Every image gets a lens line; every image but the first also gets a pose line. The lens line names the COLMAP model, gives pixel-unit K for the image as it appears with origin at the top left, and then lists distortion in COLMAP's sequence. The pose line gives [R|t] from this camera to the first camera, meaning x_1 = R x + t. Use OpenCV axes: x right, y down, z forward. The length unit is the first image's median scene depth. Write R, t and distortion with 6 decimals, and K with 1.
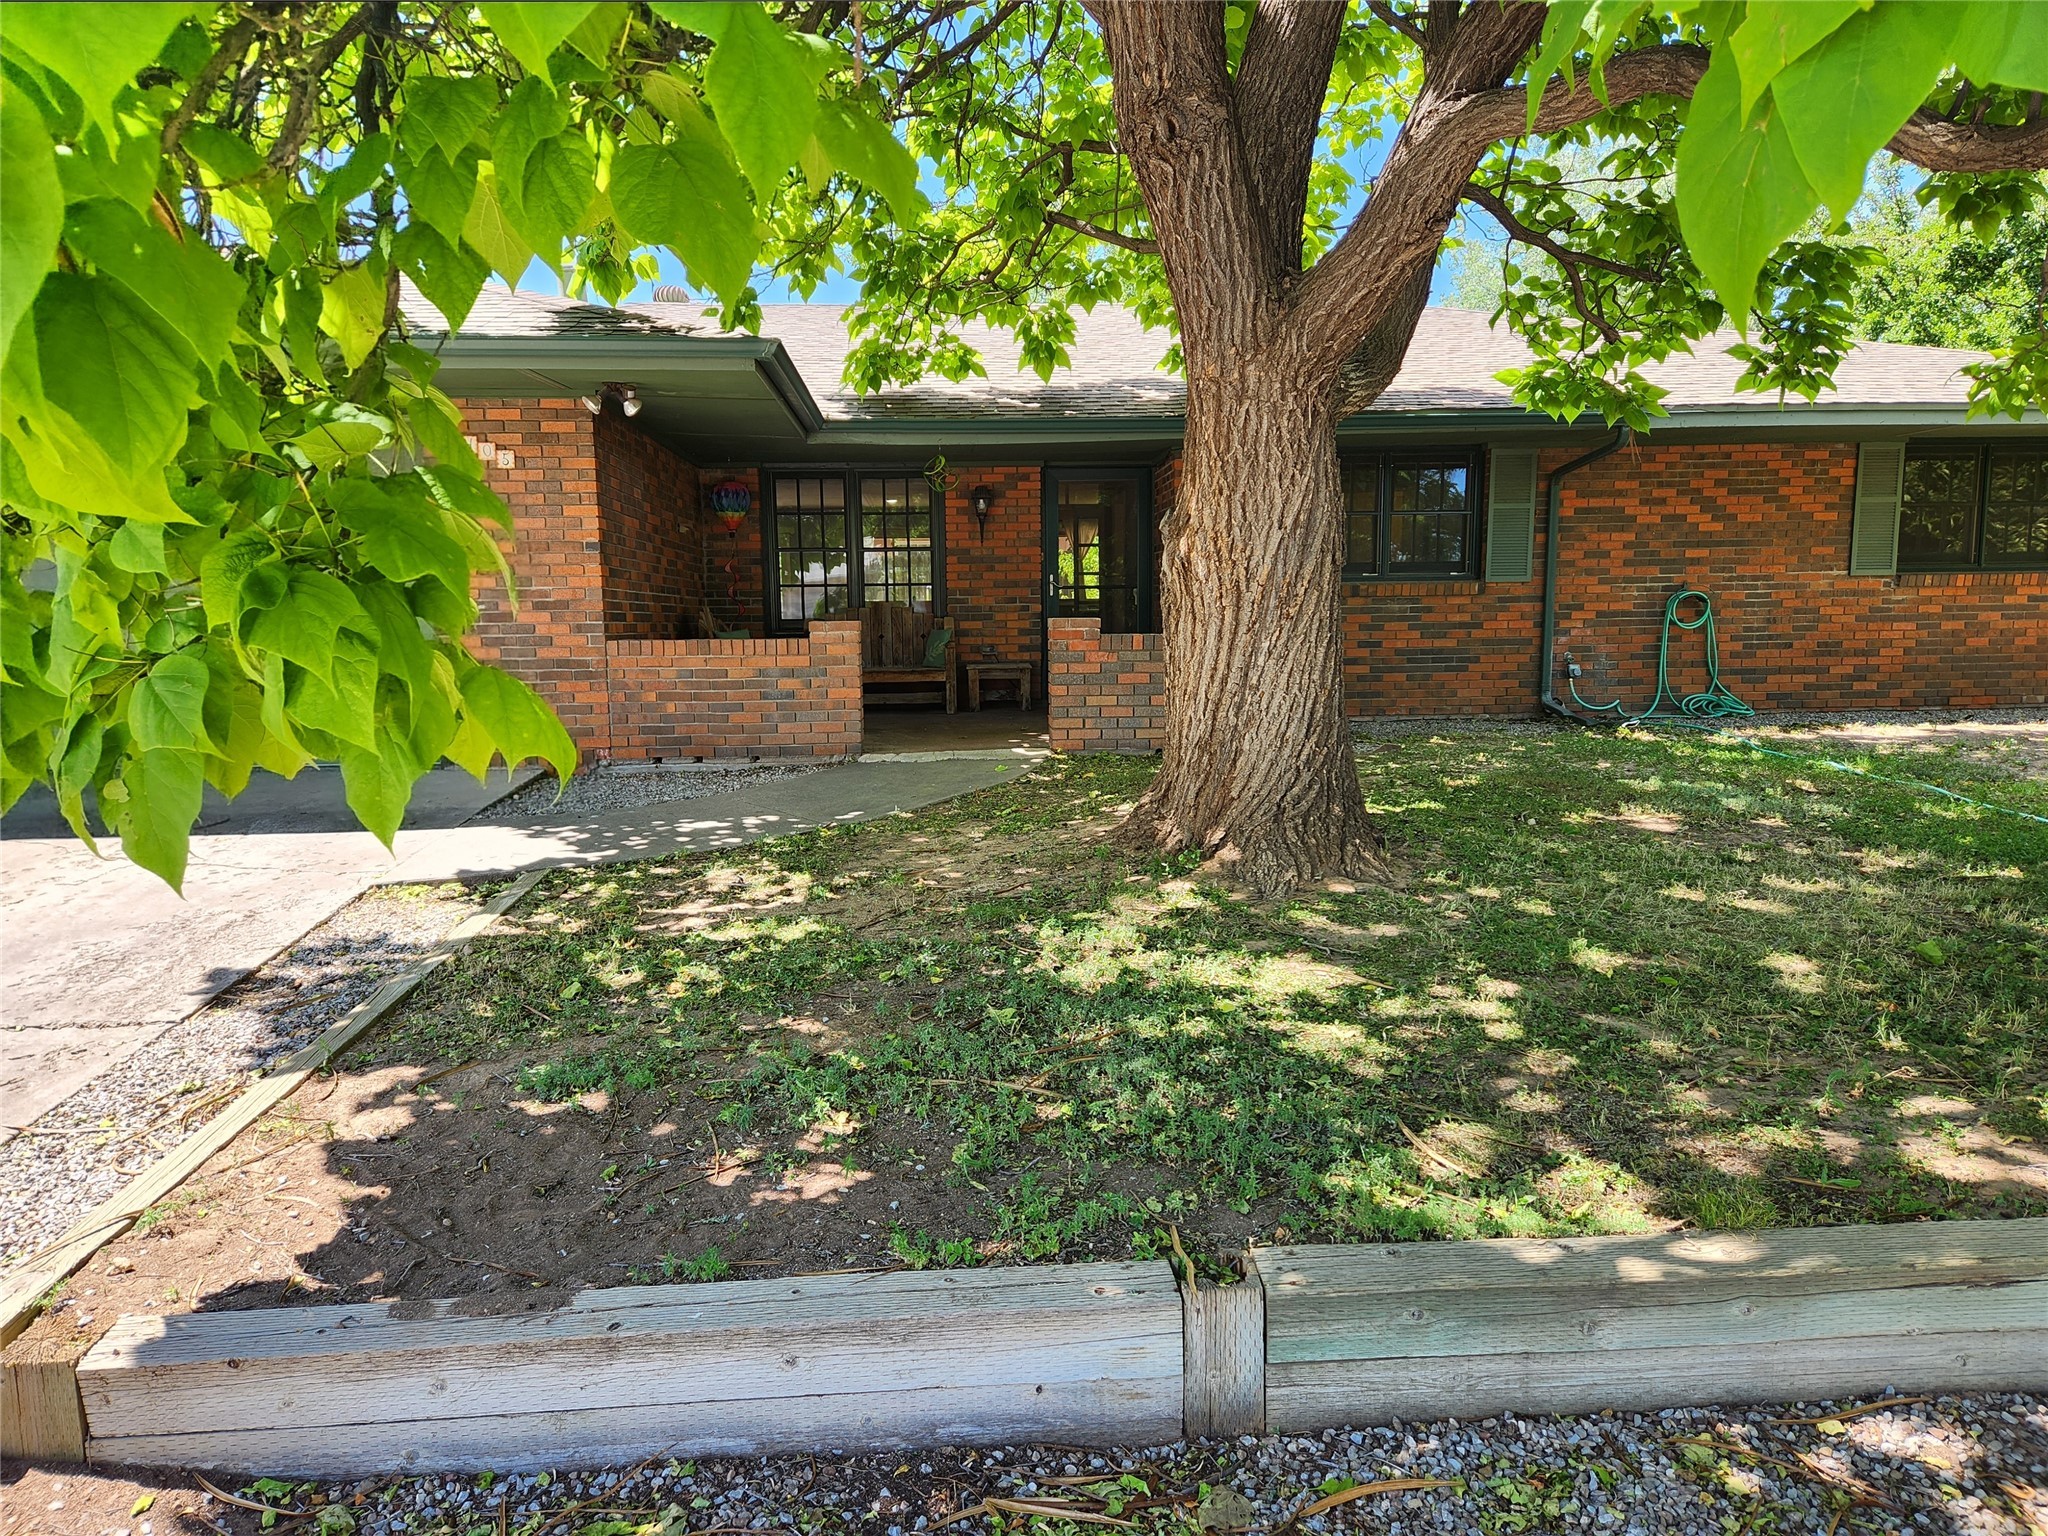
lens RADIAL K [[1353.3, 0, 1021.7], [0, 1353.3, 776.5], [0, 0, 1]] dist [0.090436, -0.089844]
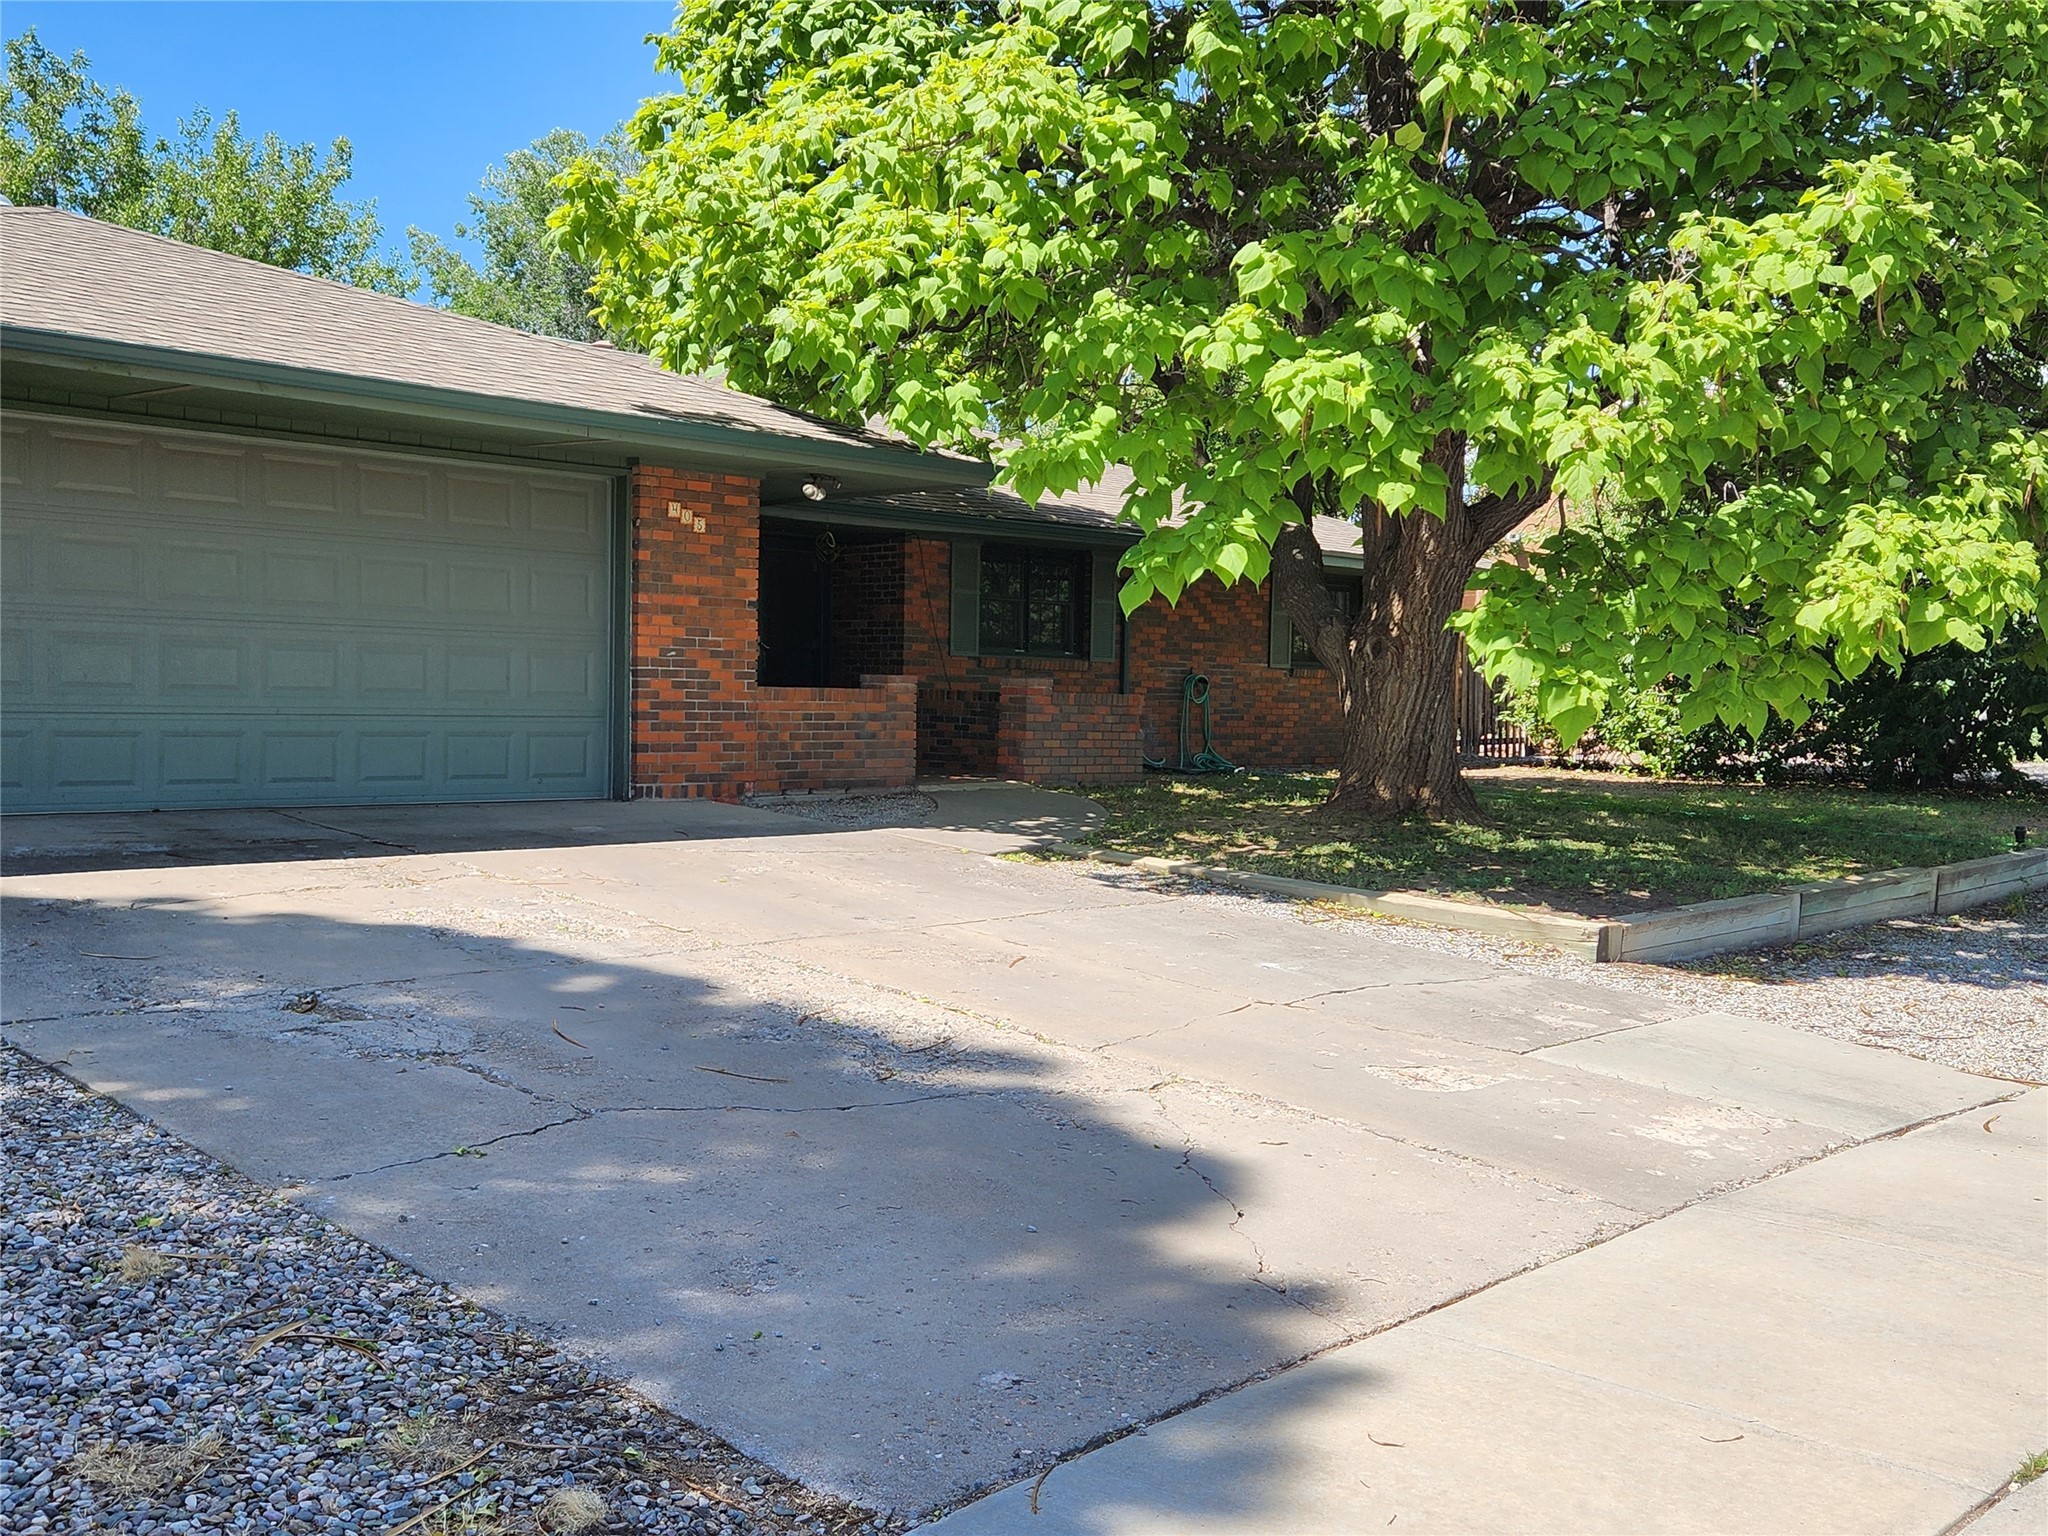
lens RADIAL K [[2040.0, 0, 1010.4], [0, 2040.0, 771.5], [0, 0, 1]] dist [0.123433, -0.243725]
pose [[0.726455, 0.000429, 0.687214, -1.025473], [0.054992, 0.996757, -0.058755, 0.064213], [-0.685010, 0.080475, 0.724075, -0.289538]]
